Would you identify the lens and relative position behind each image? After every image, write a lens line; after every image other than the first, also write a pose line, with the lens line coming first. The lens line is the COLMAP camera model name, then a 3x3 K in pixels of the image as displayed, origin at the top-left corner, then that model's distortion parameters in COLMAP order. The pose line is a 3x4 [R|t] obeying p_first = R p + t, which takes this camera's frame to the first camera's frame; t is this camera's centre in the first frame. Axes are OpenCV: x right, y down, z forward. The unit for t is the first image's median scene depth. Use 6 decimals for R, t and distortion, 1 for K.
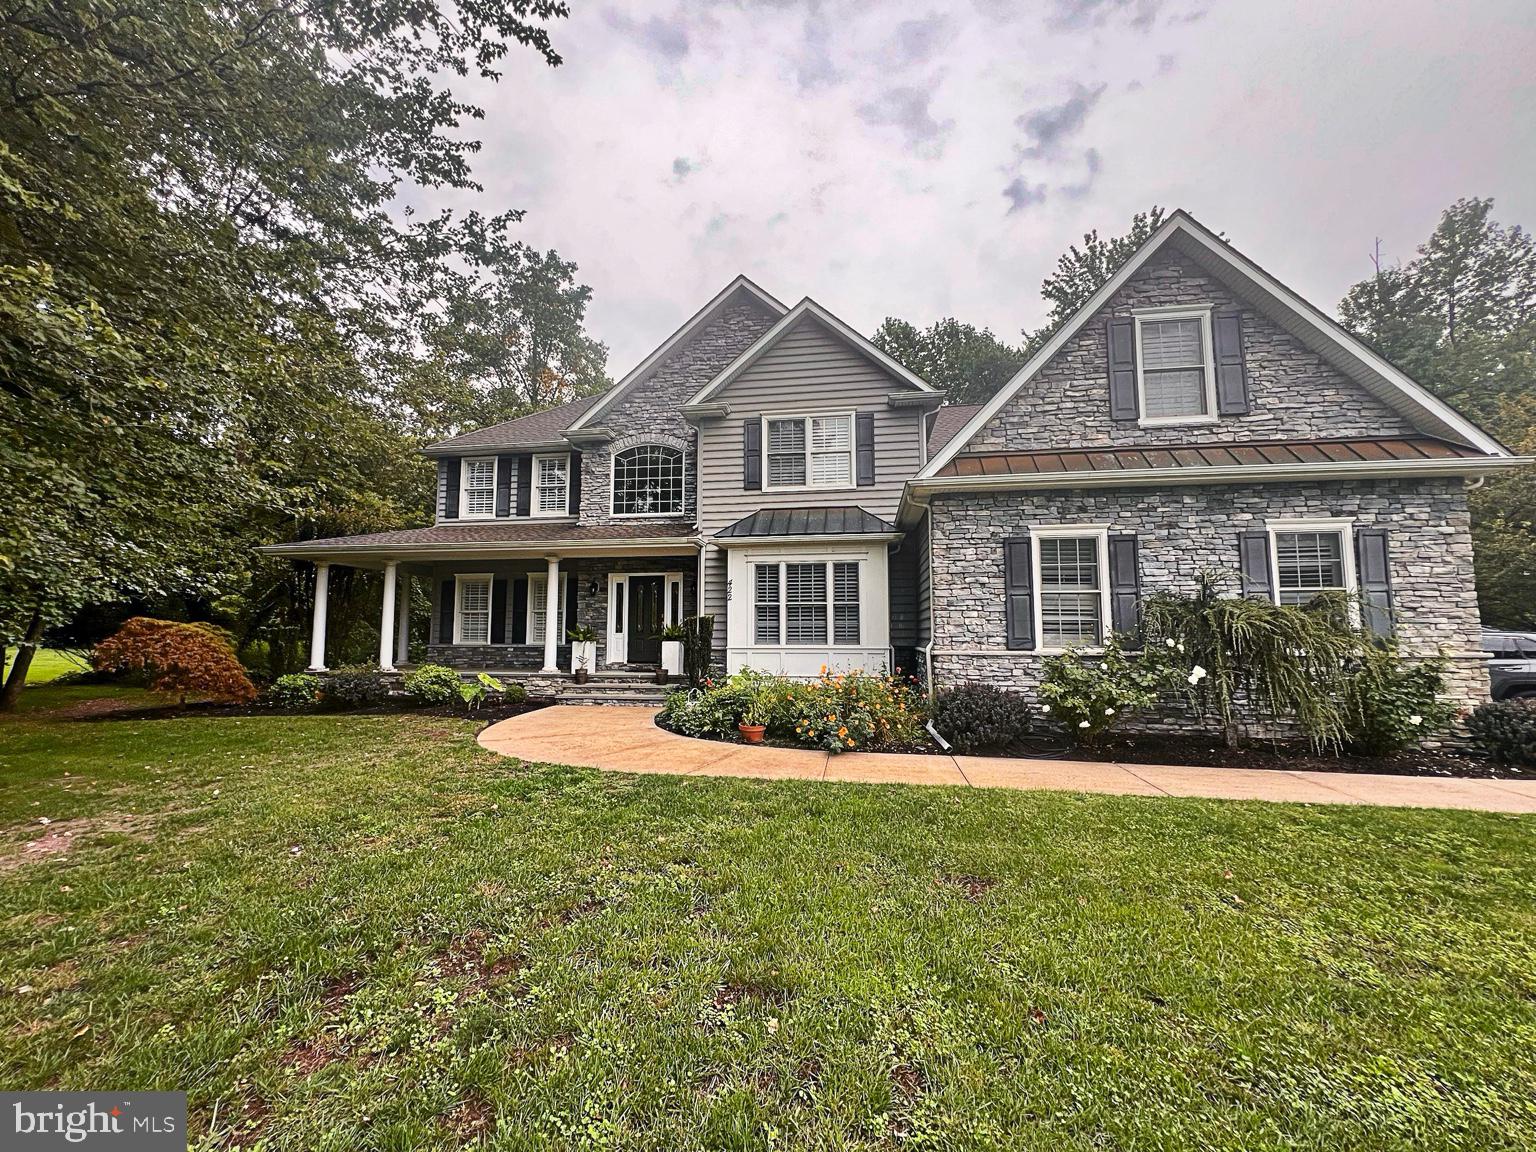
lens RADIAL K [[612.4, 0, 768.0], [0, 612.4, 576.0], [0, 0, 1]] dist [0.004304, 0.000216]
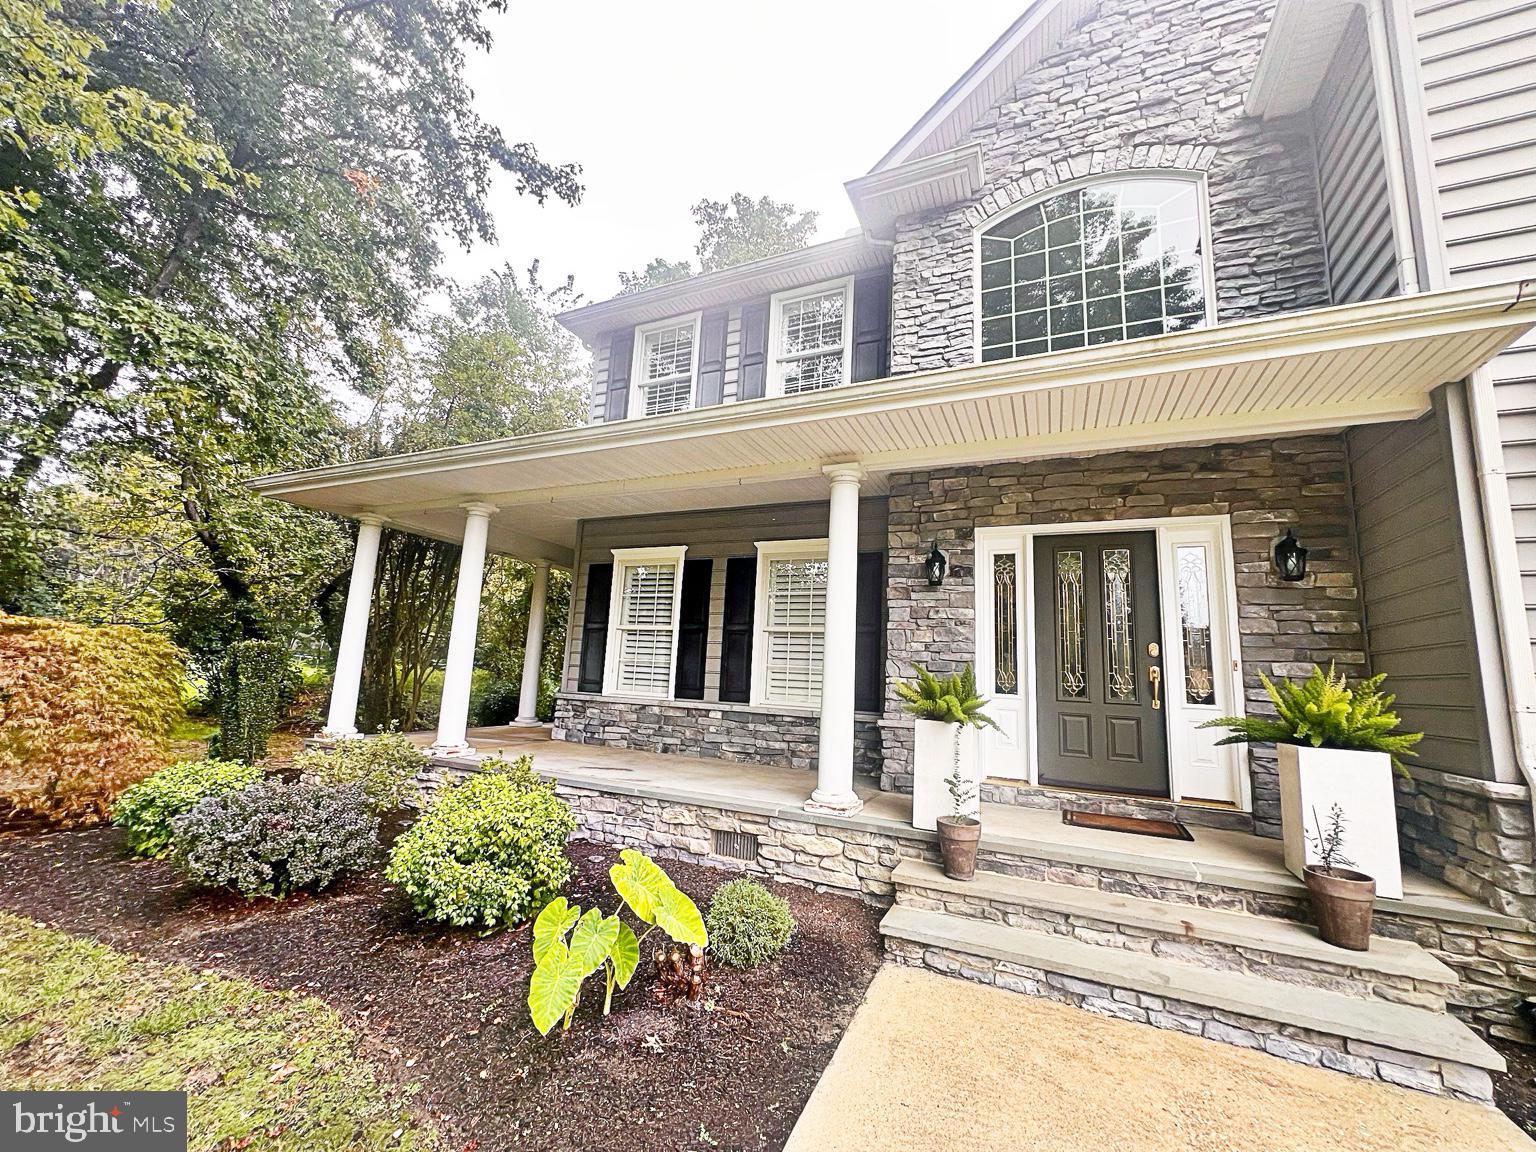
lens RADIAL K [[612.4, 0, 768.0], [0, 612.4, 576.0], [0, 0, 1]] dist [0.004304, 0.000216]
pose [[0.959453, 0.003248, -0.281850, -0.335101], [-0.024184, 0.997195, -0.070834, 0.065367], [0.280829, 0.074778, 0.956840, 0.748320]]
